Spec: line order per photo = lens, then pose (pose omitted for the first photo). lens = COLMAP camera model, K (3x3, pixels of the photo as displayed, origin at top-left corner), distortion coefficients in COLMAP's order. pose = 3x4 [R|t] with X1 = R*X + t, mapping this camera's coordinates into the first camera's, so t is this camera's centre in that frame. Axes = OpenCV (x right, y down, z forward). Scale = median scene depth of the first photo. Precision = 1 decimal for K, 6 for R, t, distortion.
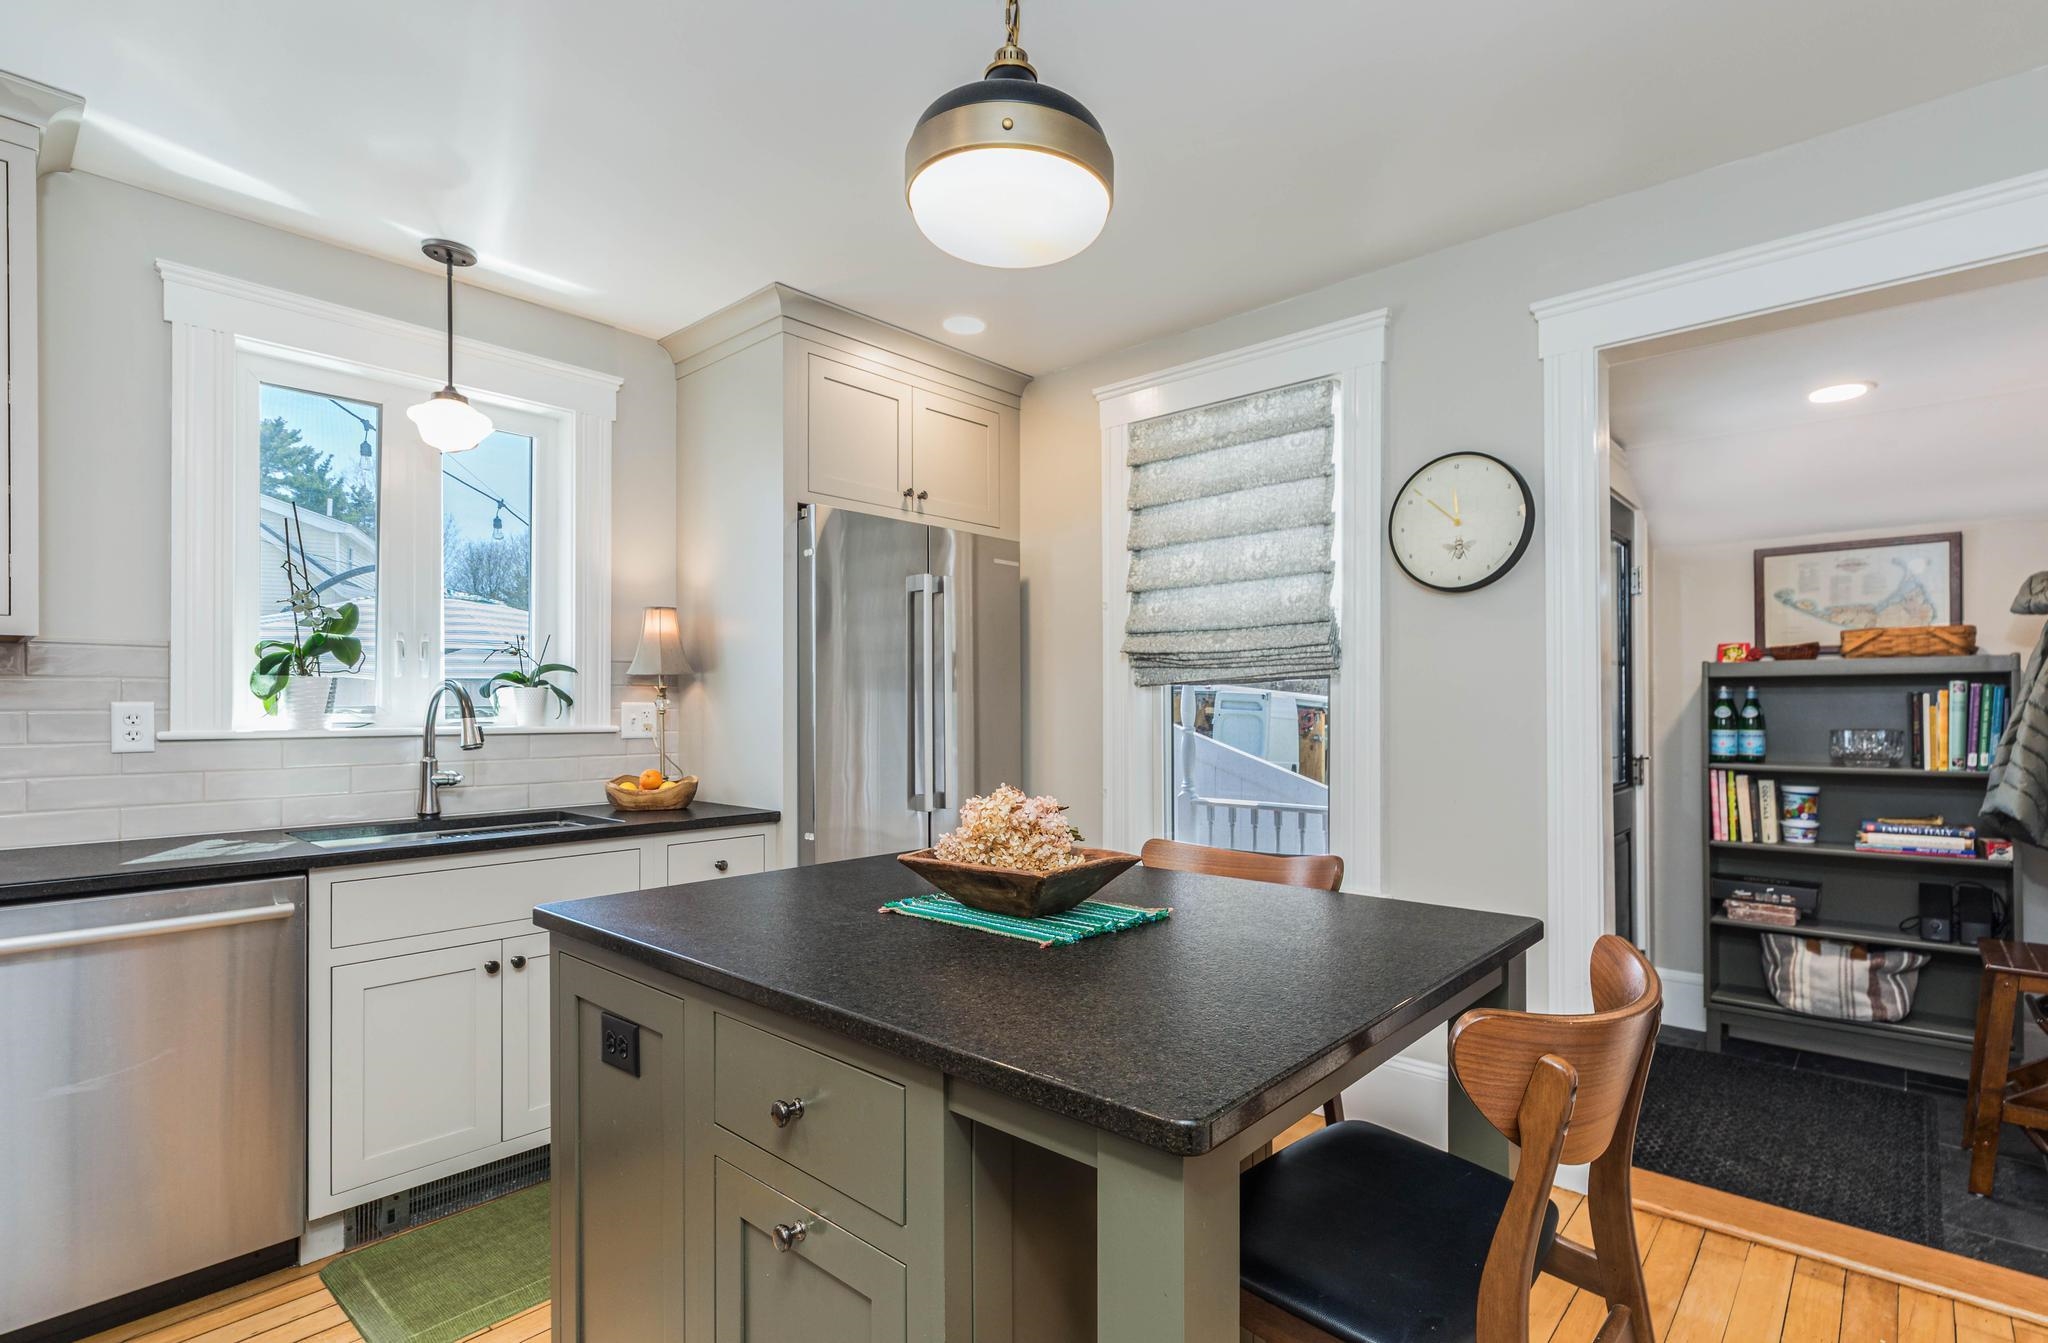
lens RADIAL K [[972.4, 0, 1052.1], [0, 972.4, 703.2], [0, 0, 1]] dist [-0.000194, -0.000433]
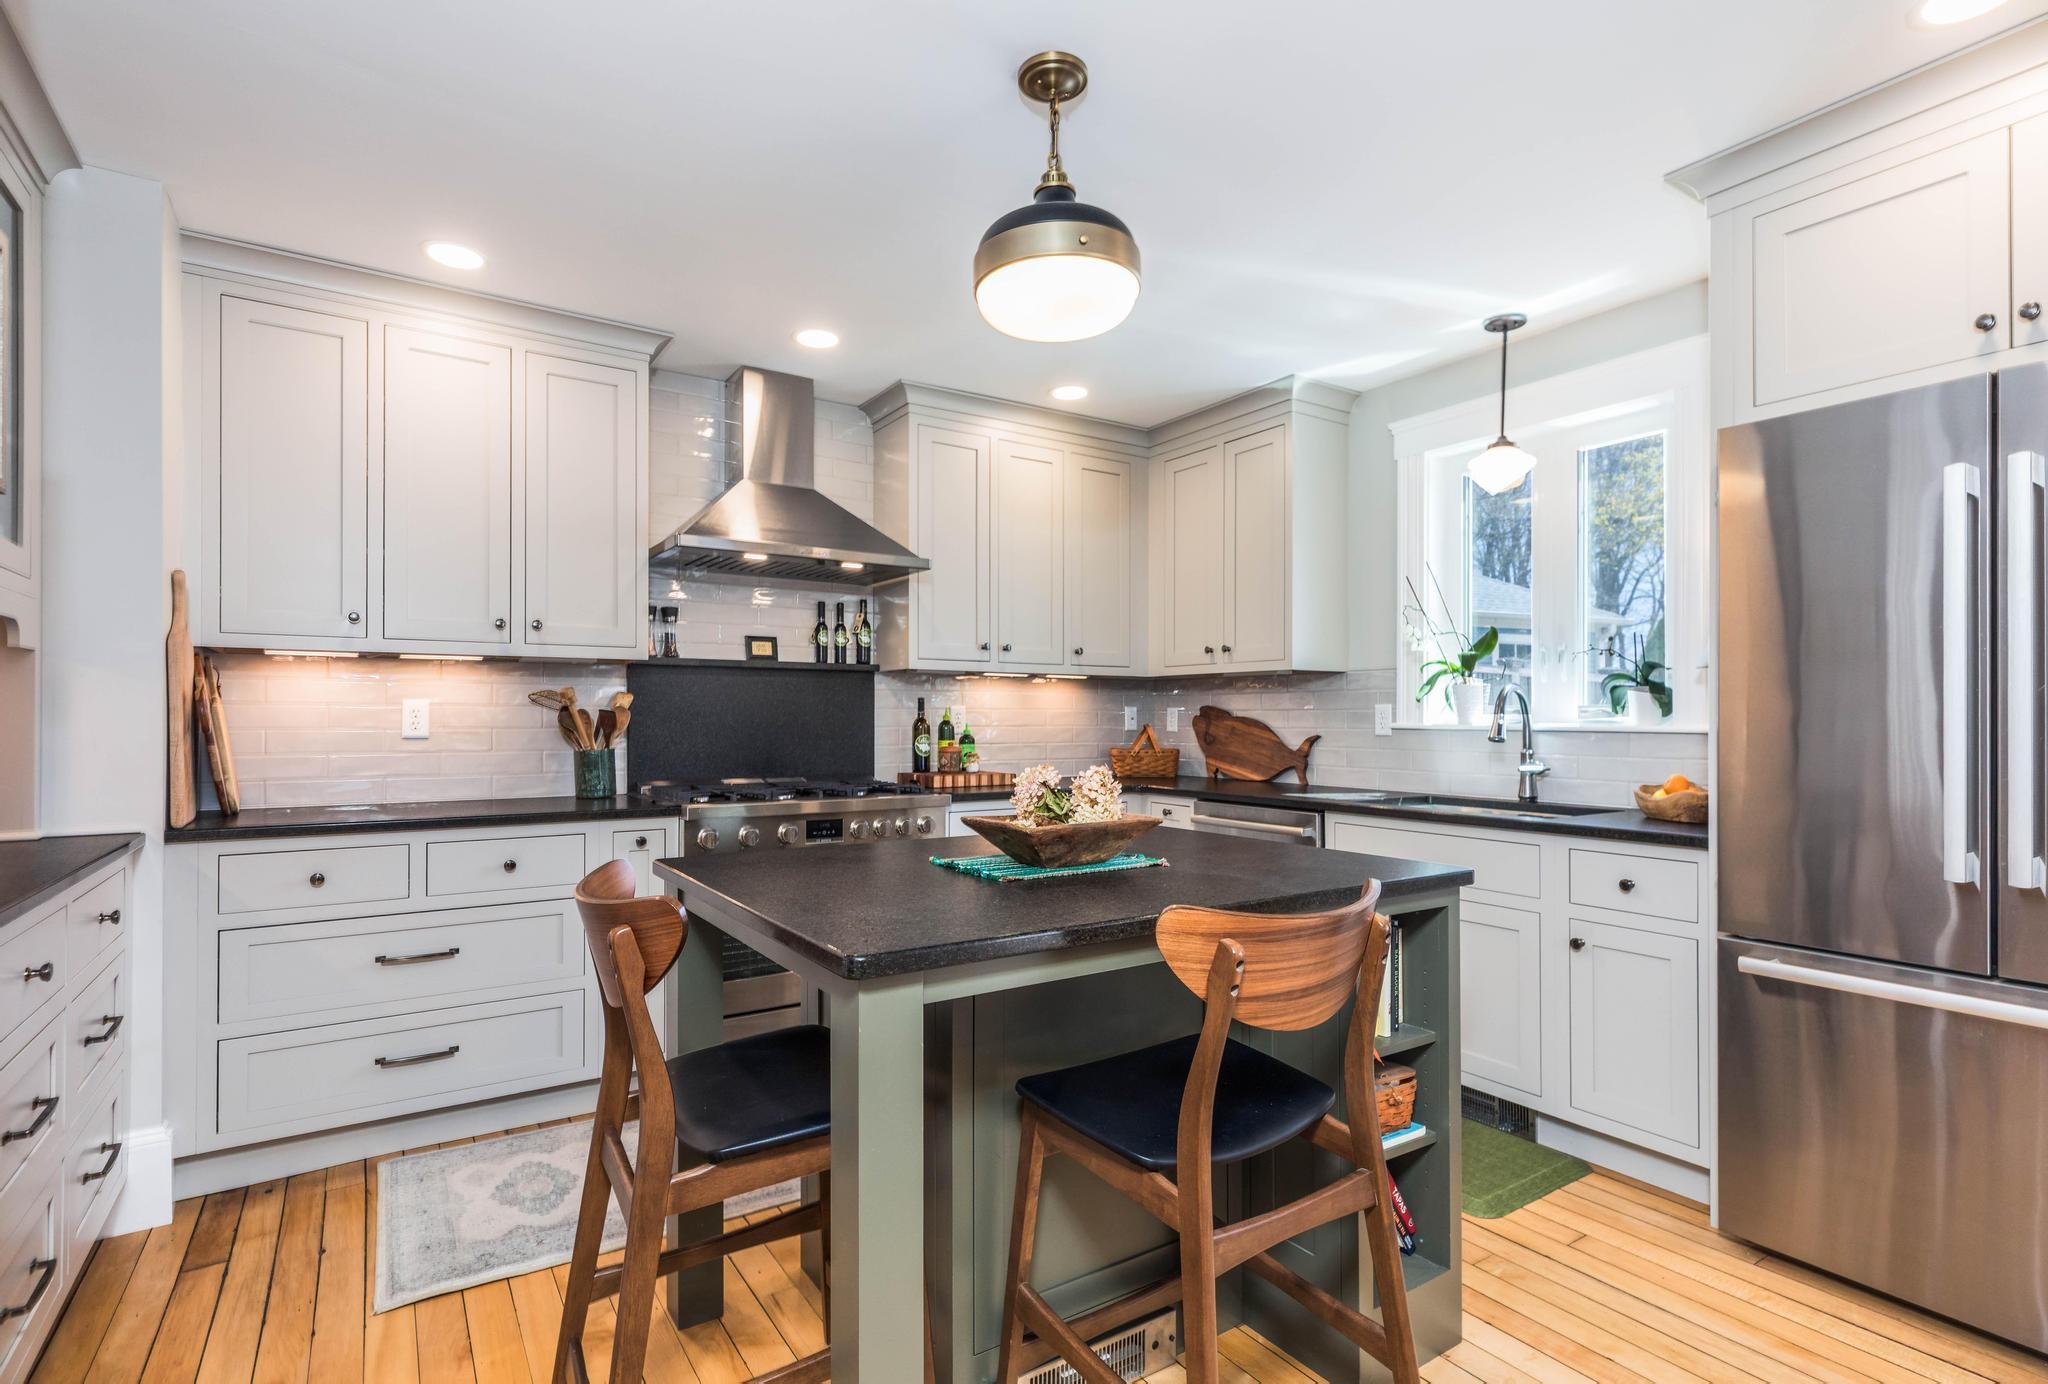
lens RADIAL K [[967.3, 0, 992.9], [0, 967.3, 714.3], [0, 0, 1]] dist [-0.000669, -0.000071]
pose [[-0.276841, 0.001389, -0.960915, 0.747396], [0.002499, 0.999997, 0.000726, 0.012103], [0.960912, -0.002200, -0.276844, 0.794899]]
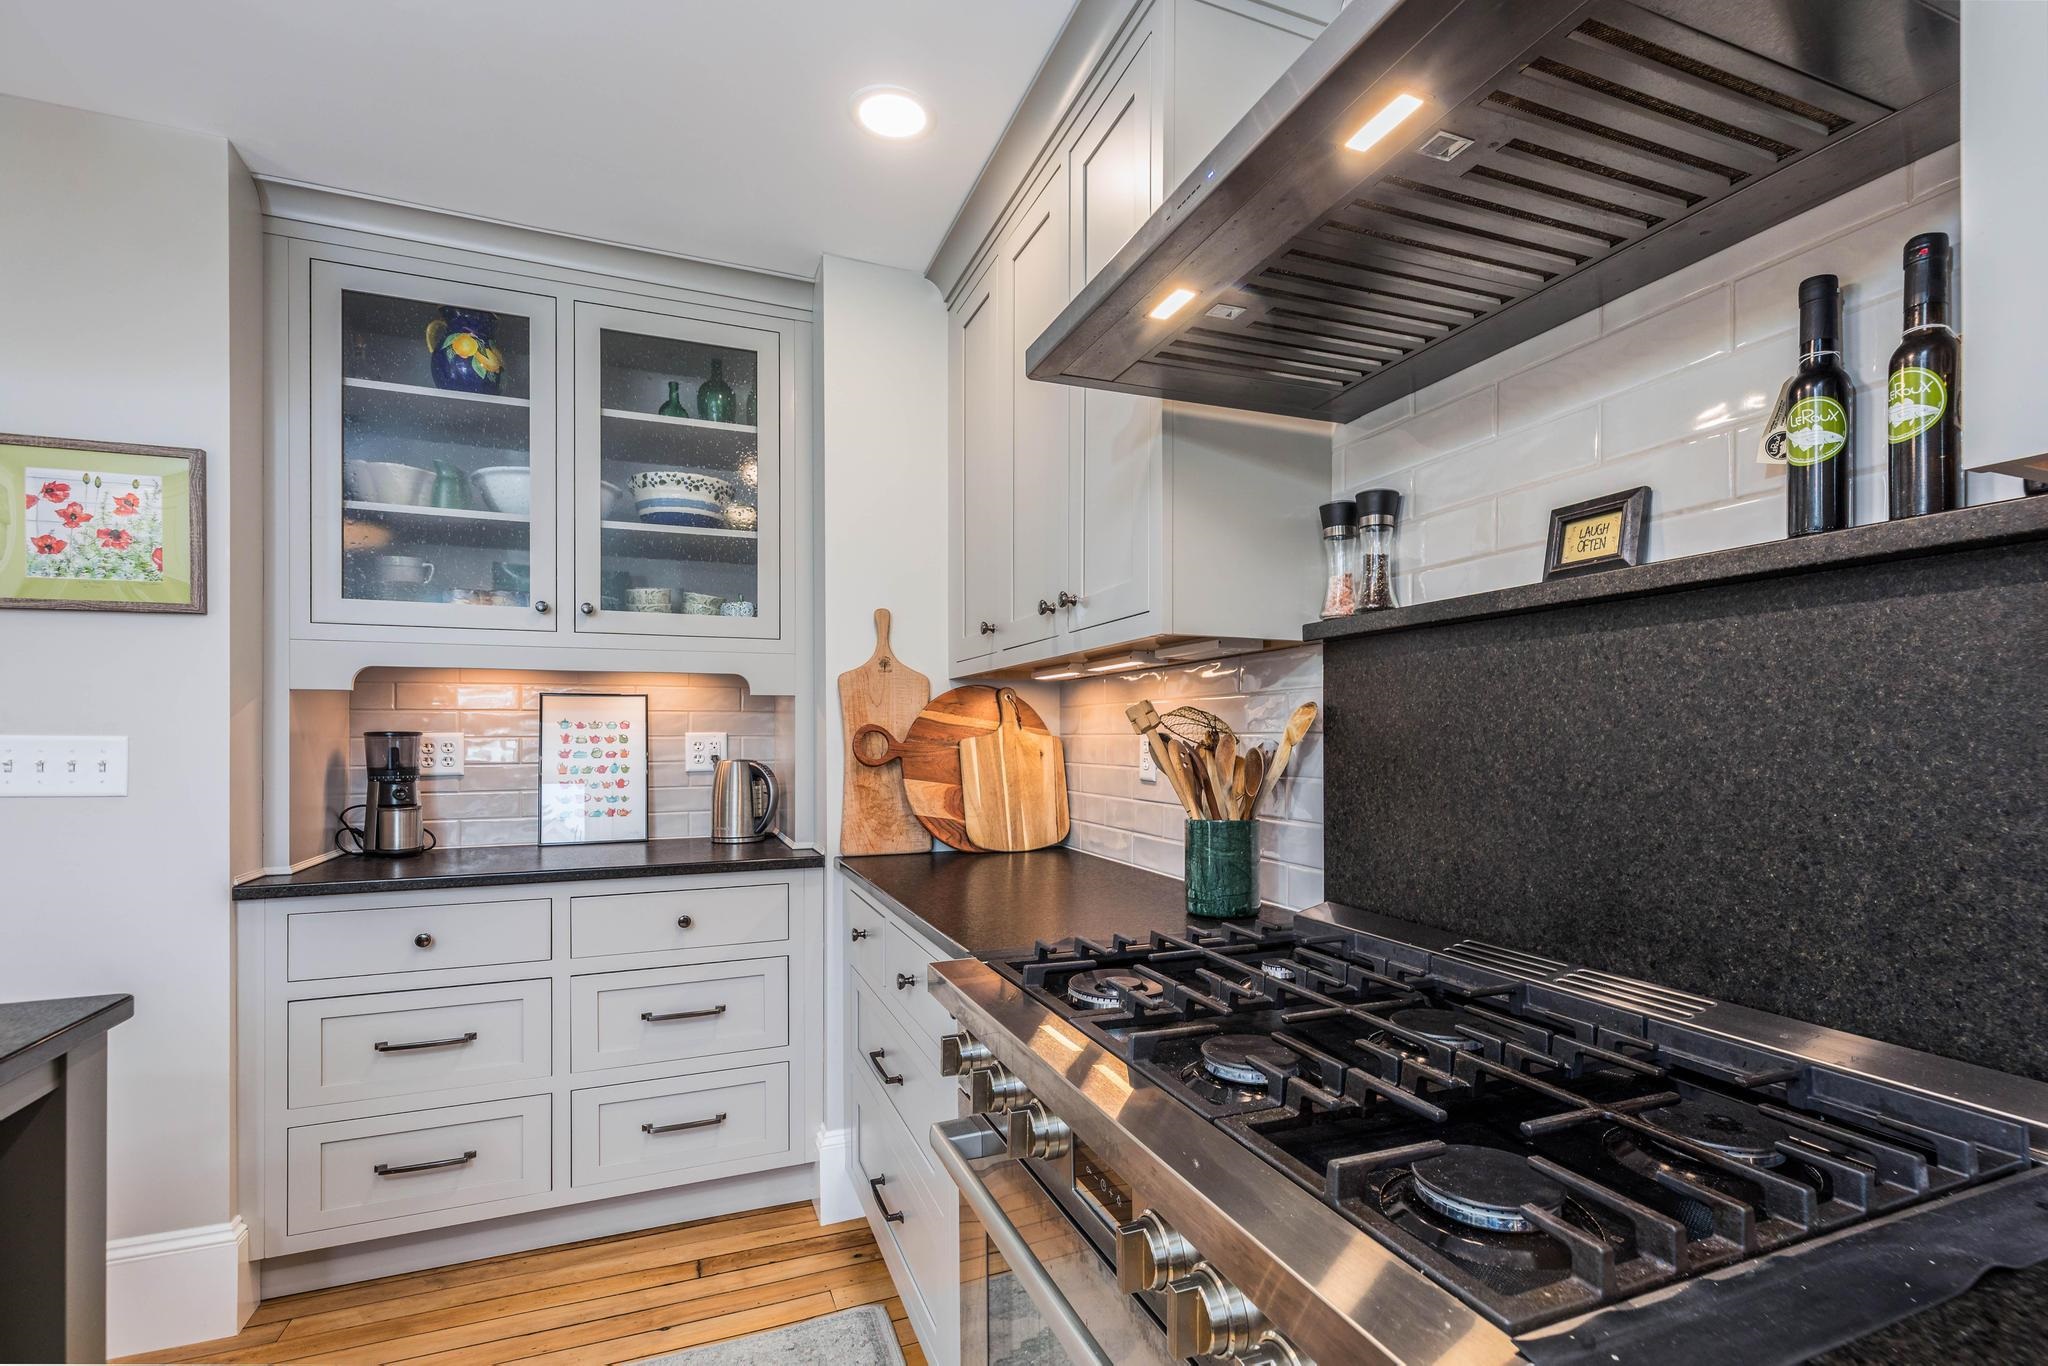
lens RADIAL K [[954.5, 0, 1047.3], [0, 954.5, 730.4], [0, 0, 1]] dist [0.026040, 0.000104]
pose [[-0.893181, 0.007447, 0.449636, -0.620723], [0.001803, 0.999914, -0.012978, 0.006665], [-0.449694, -0.010781, -0.893118, 0.549841]]
